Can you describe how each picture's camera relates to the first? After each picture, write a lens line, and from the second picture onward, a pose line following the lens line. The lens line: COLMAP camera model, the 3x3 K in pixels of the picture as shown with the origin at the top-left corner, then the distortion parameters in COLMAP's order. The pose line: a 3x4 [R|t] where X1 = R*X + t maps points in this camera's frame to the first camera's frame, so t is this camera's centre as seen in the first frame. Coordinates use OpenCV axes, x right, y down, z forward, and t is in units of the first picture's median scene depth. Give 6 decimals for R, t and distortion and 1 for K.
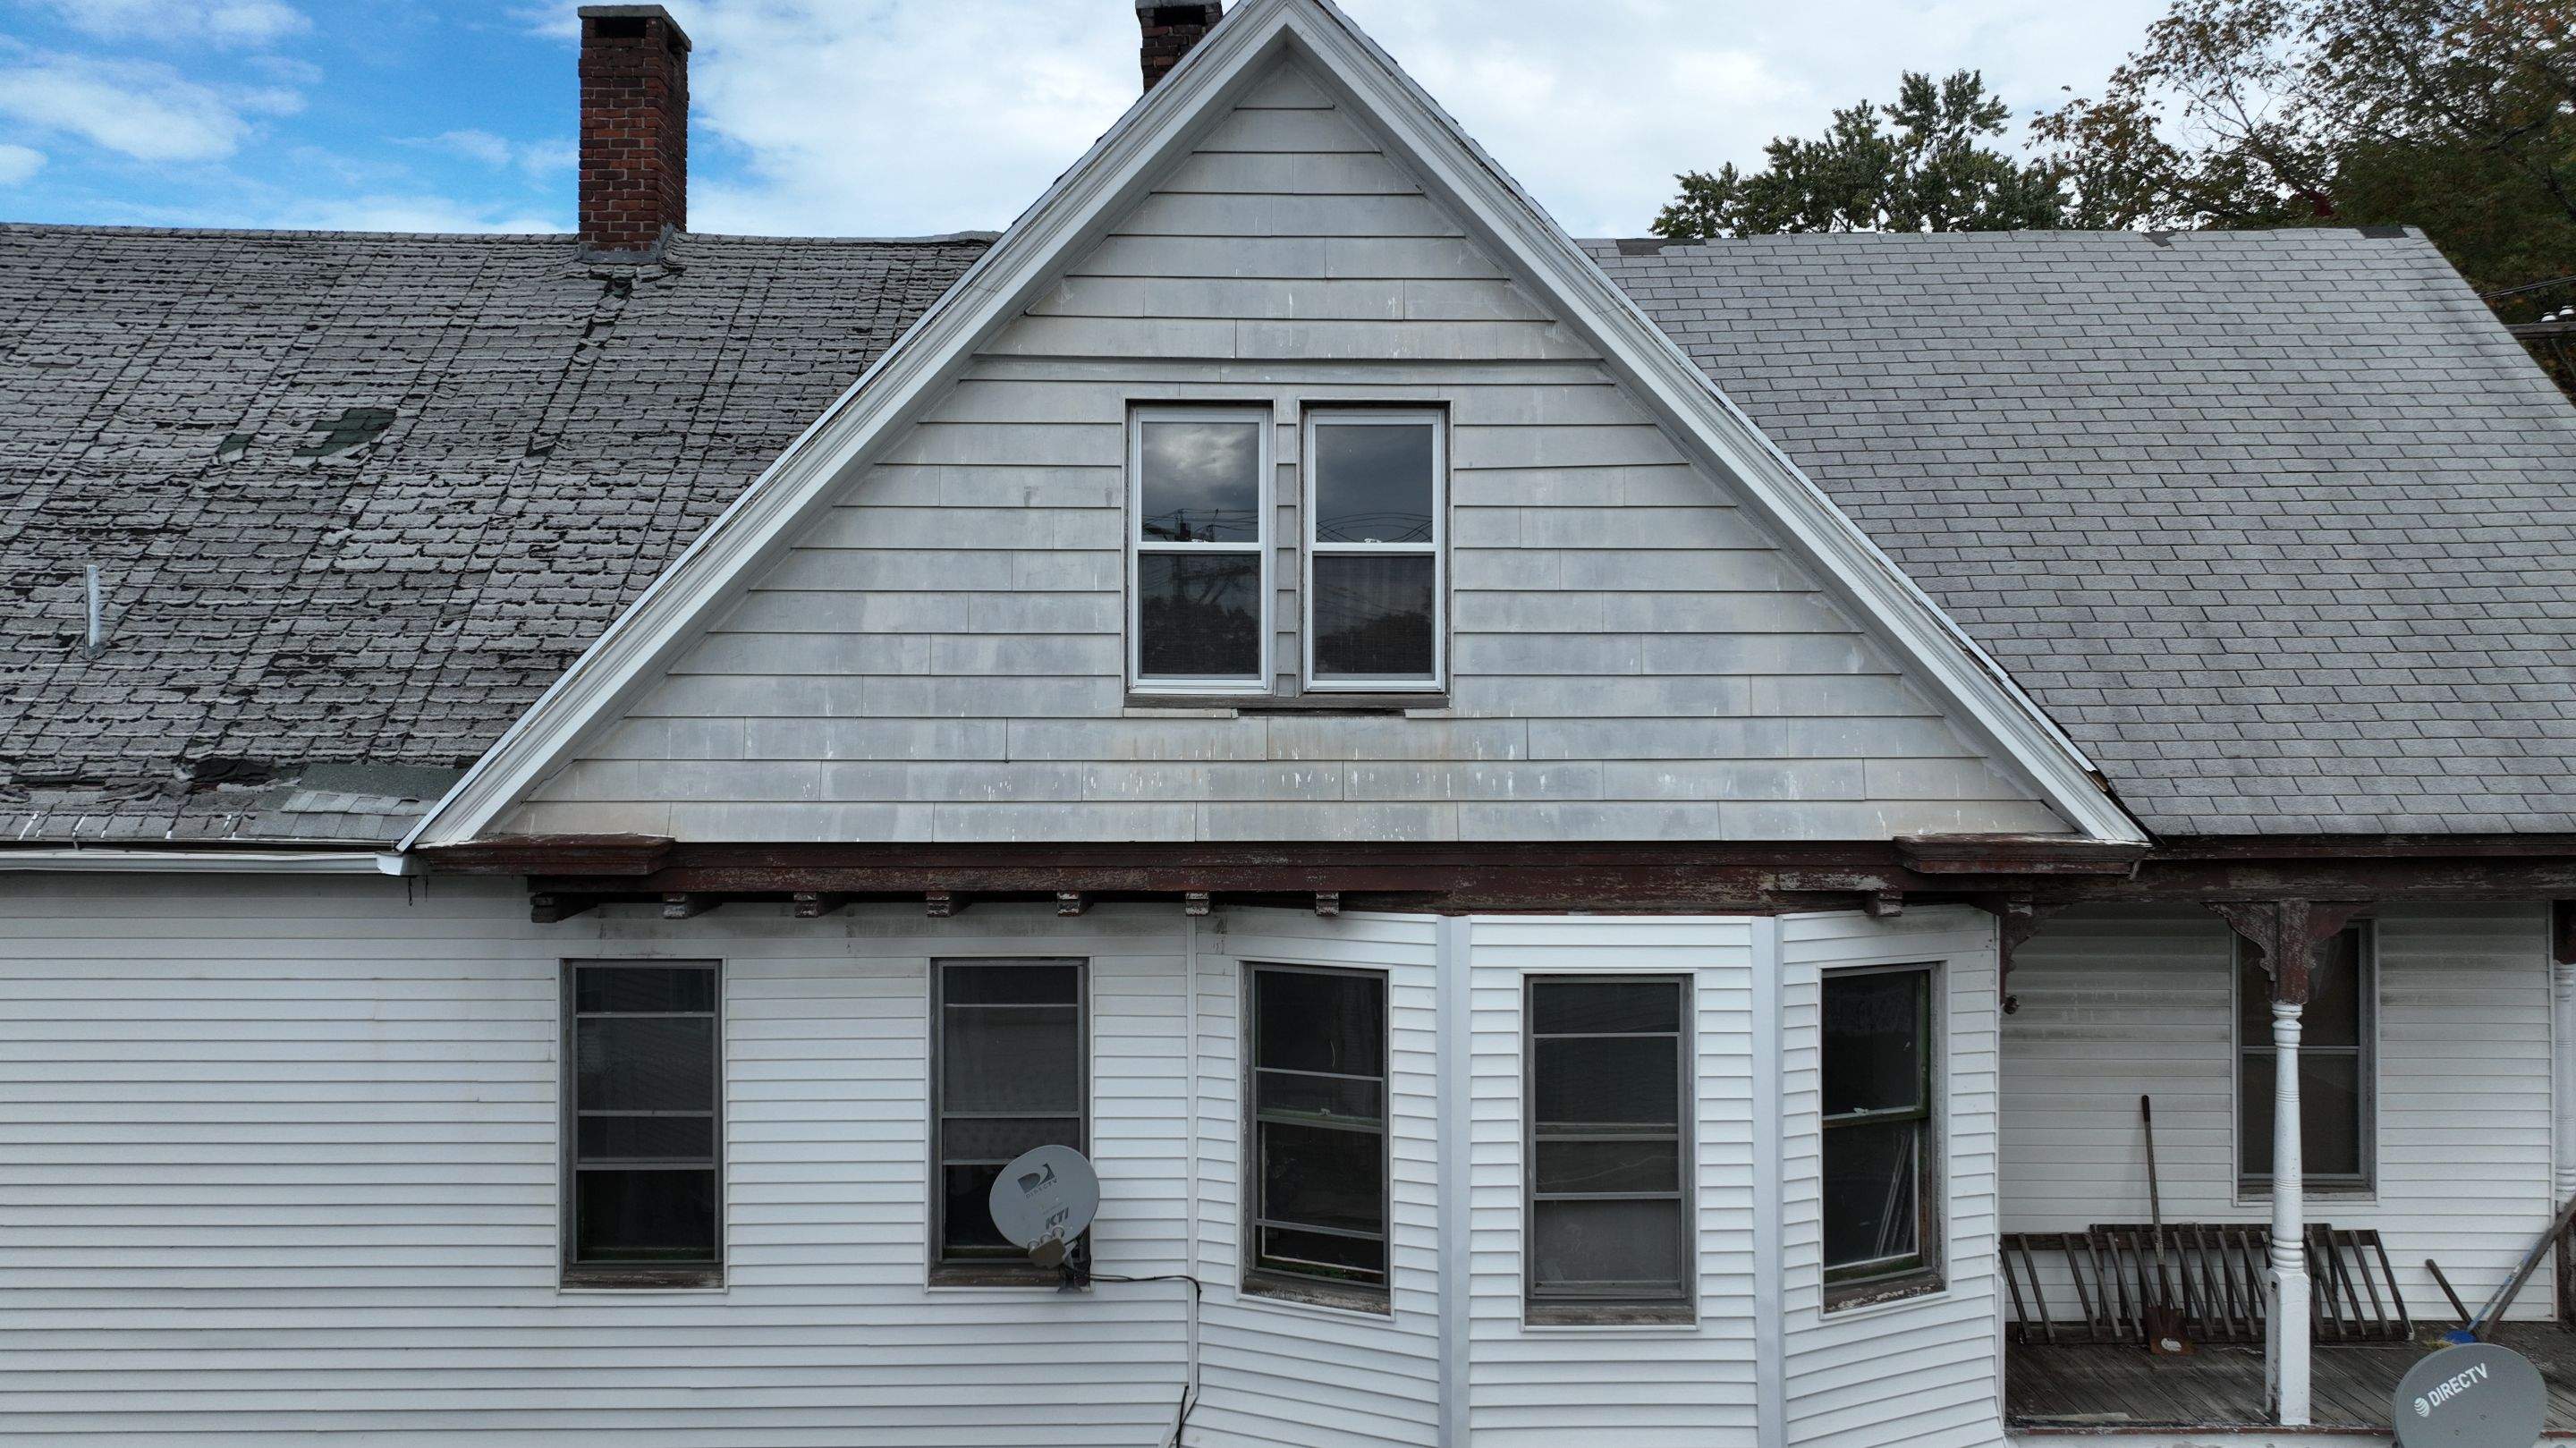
lens RADIAL K [[1835.5, 0, 1268.1], [0, 1835.5, 700.7], [0, 0, 1]] dist [0.002097, 0.015229]
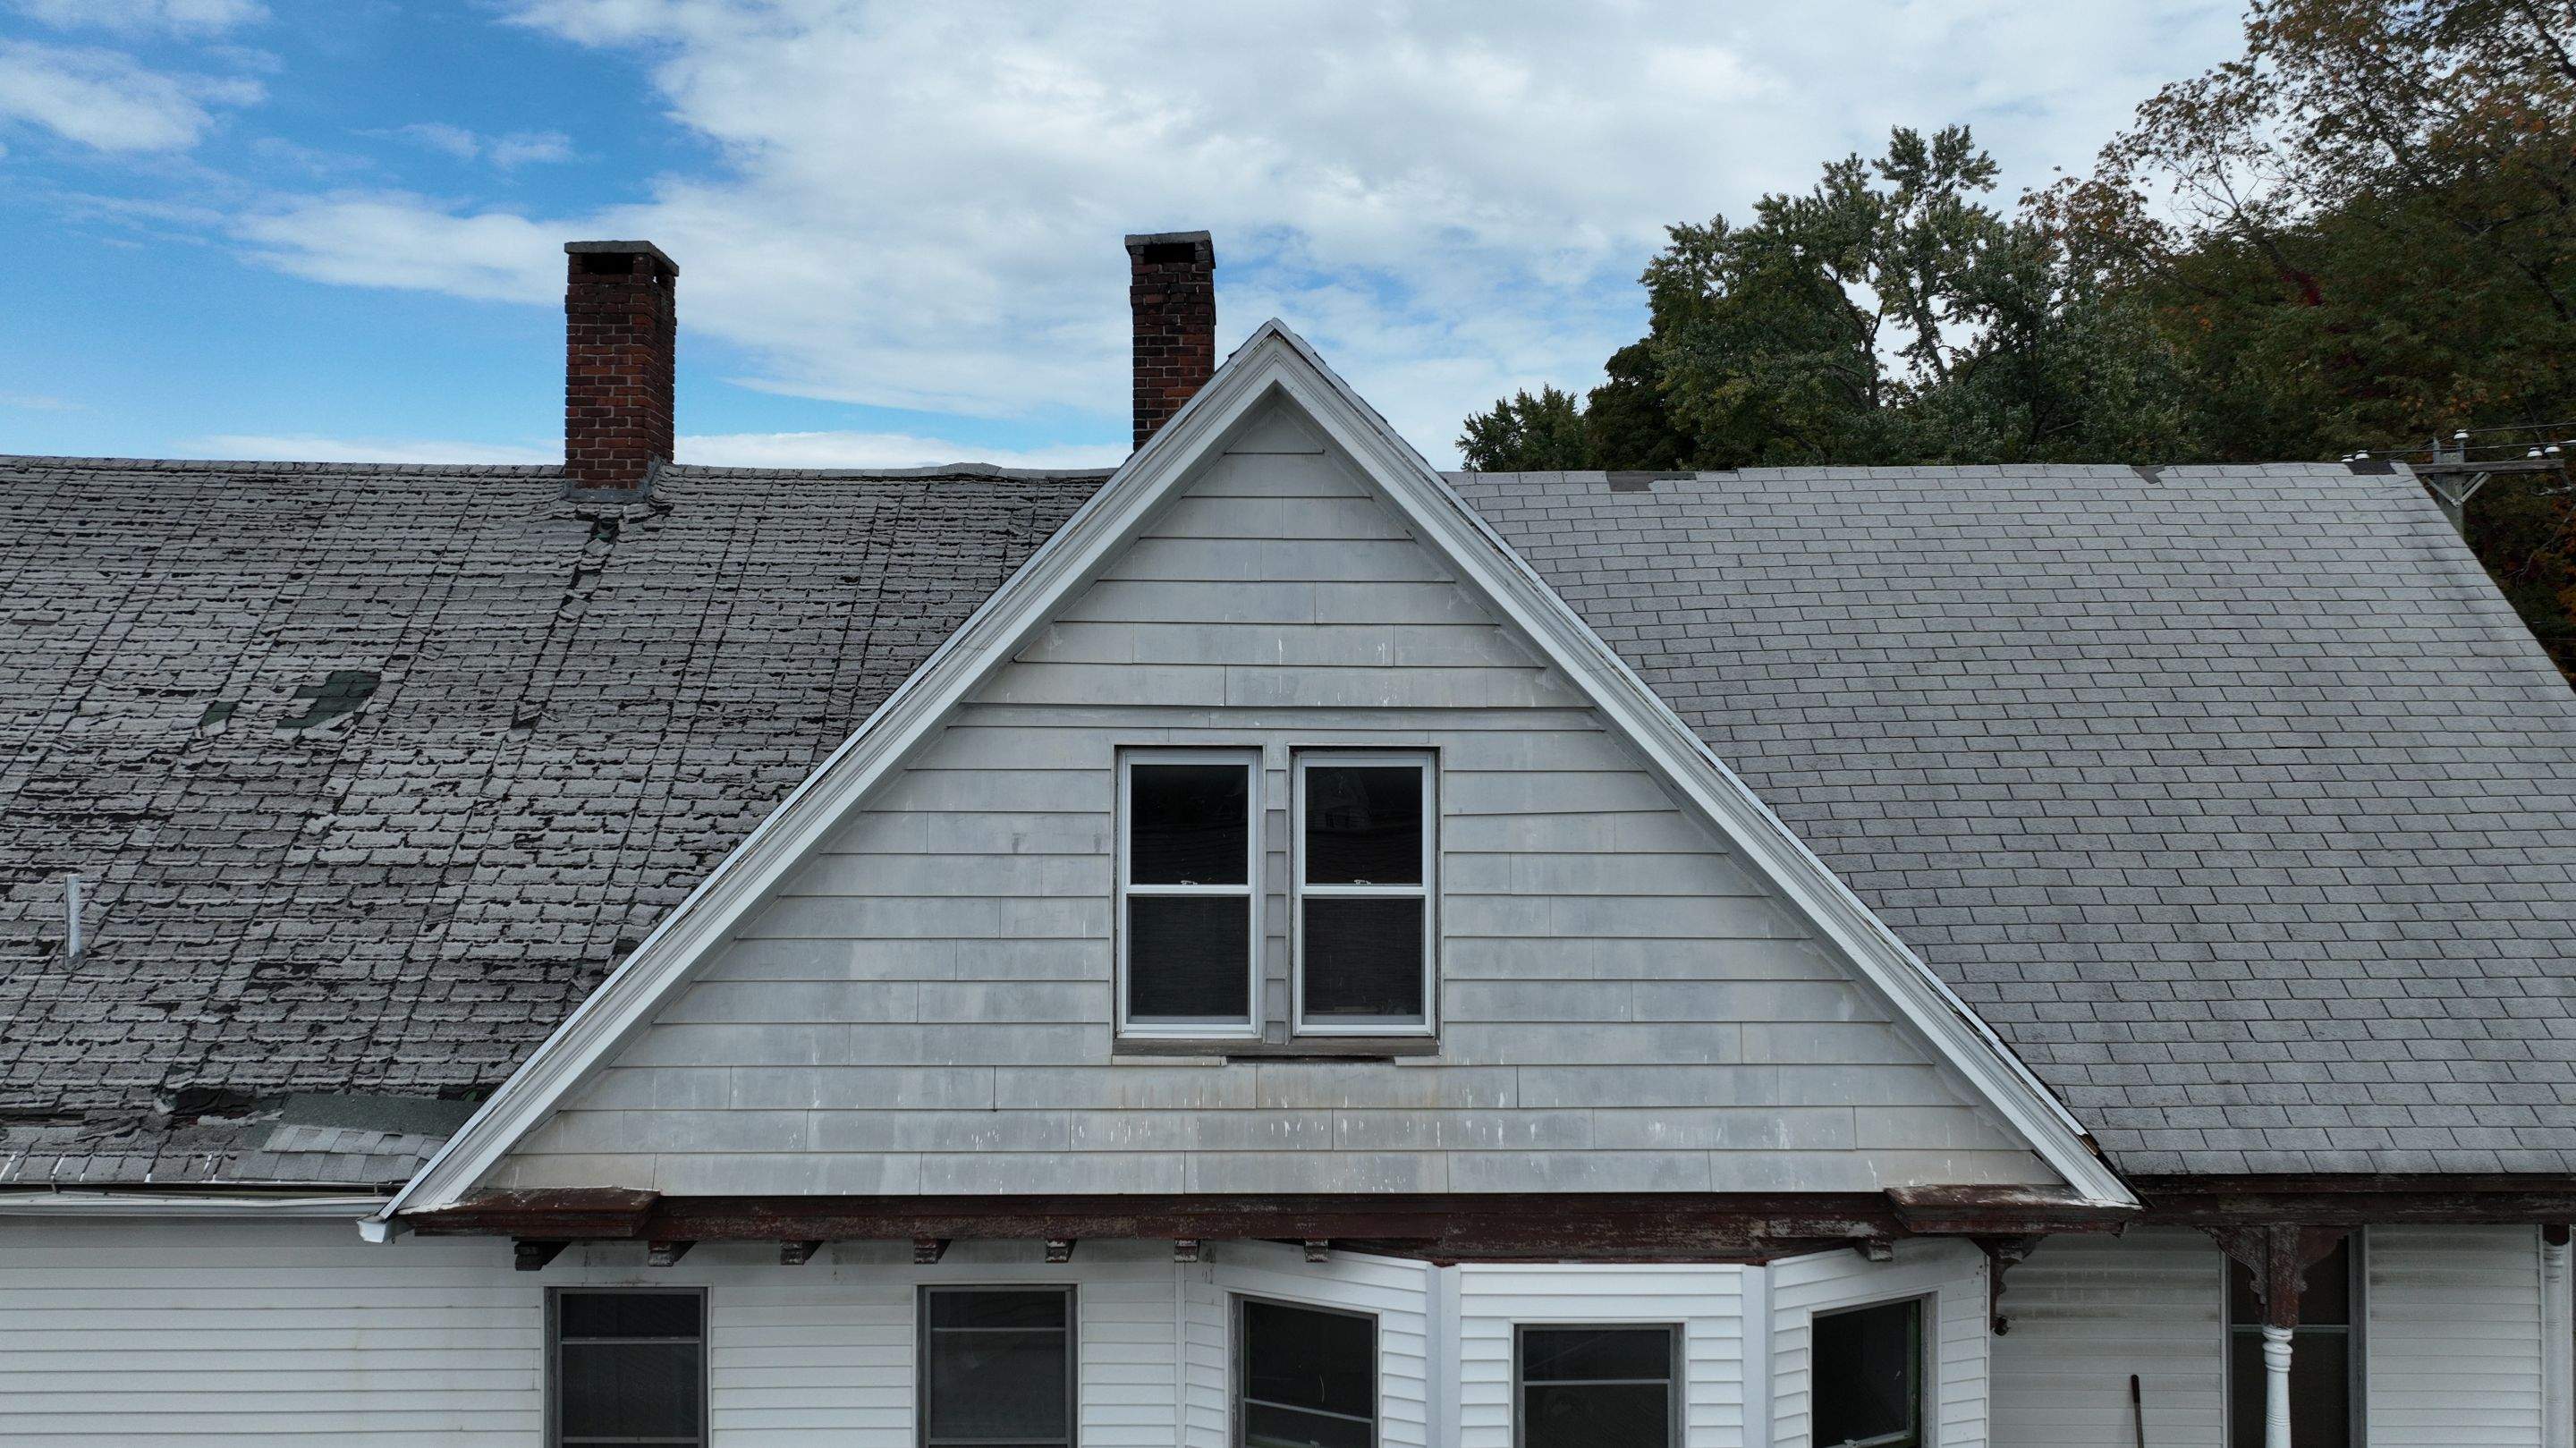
lens RADIAL K [[1835.5, 0, 1268.8], [0, 1835.5, 708.1], [0, 0, 1]] dist [0.002097, 0.015229]
pose [[0.999983, 0.000957, 0.005774, 0.000278], [-0.000960, 0.999999, 0.000509, -0.166593], [-0.005773, -0.000515, 0.999983, 0.003665]]
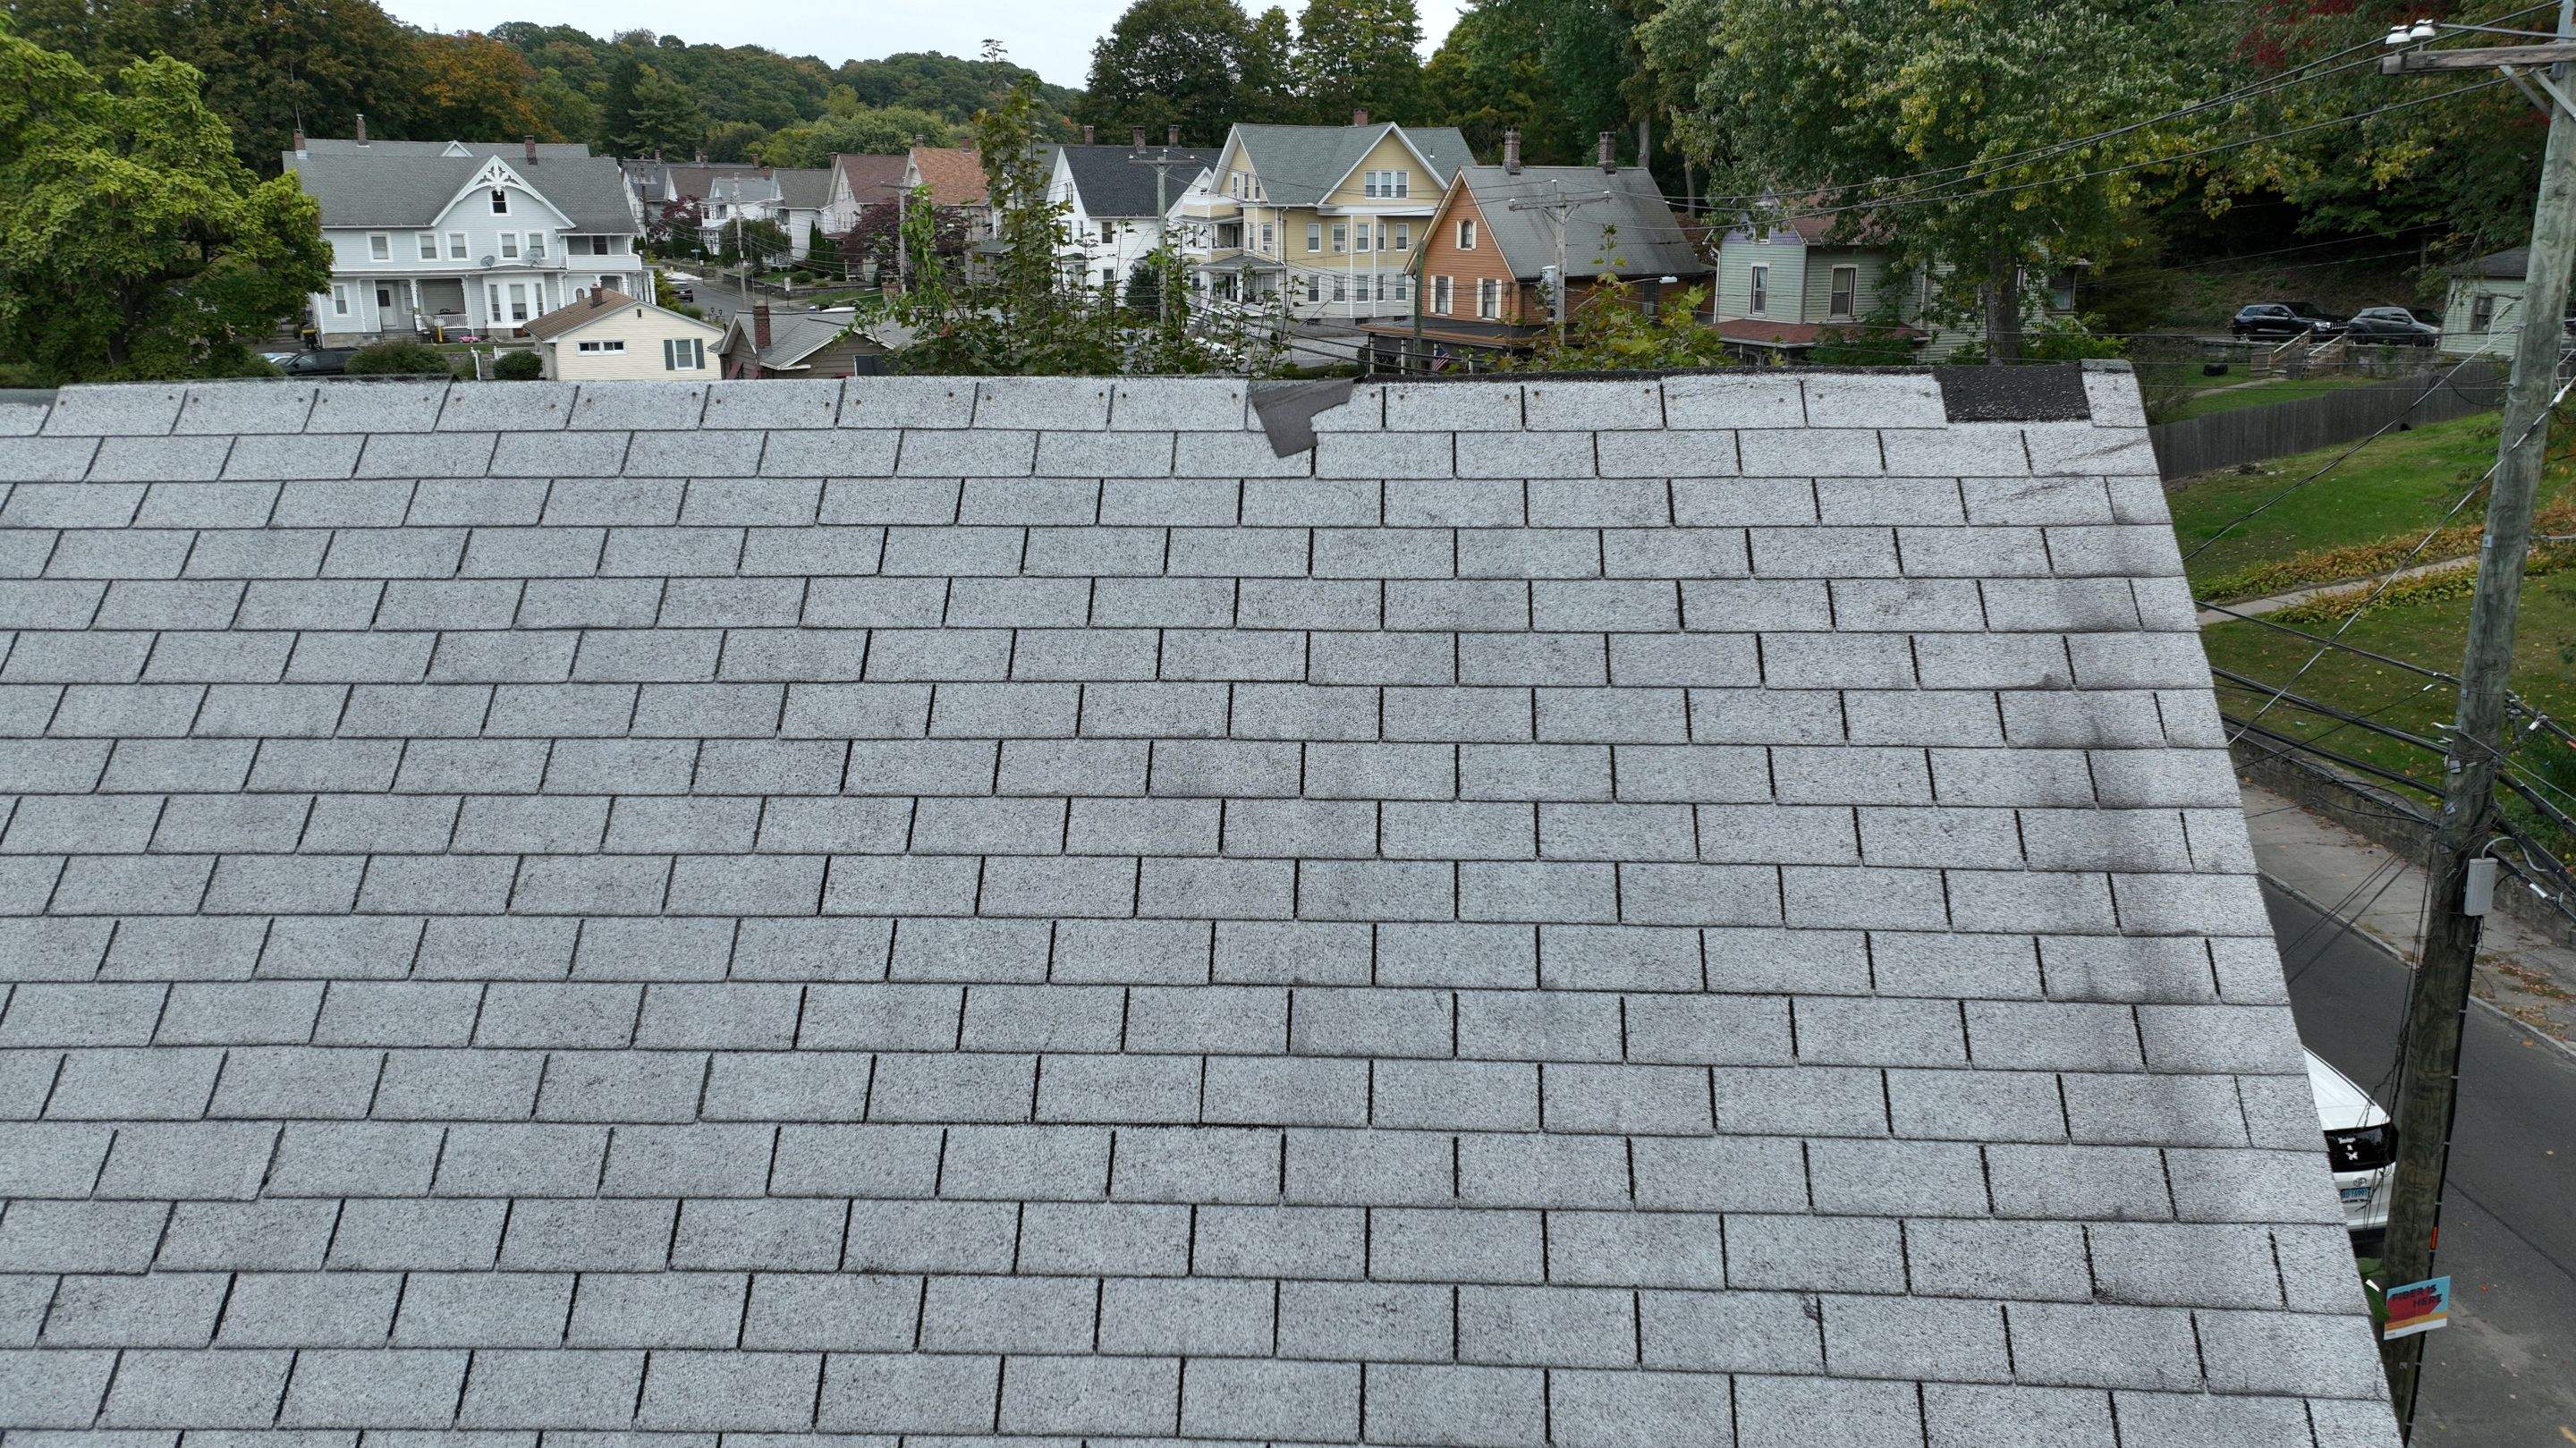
lens RADIAL K [[1835.5, 0, 1281.3], [0, 1835.5, 700.7], [0, 0, 1]] dist [0.002097, 0.015229]
pose [[0.998786, 0.010657, -0.048088, 0.669165], [0.002653, 0.963259, 0.268561, -0.387869], [0.049183, -0.268363, 0.962062, 0.917199]]
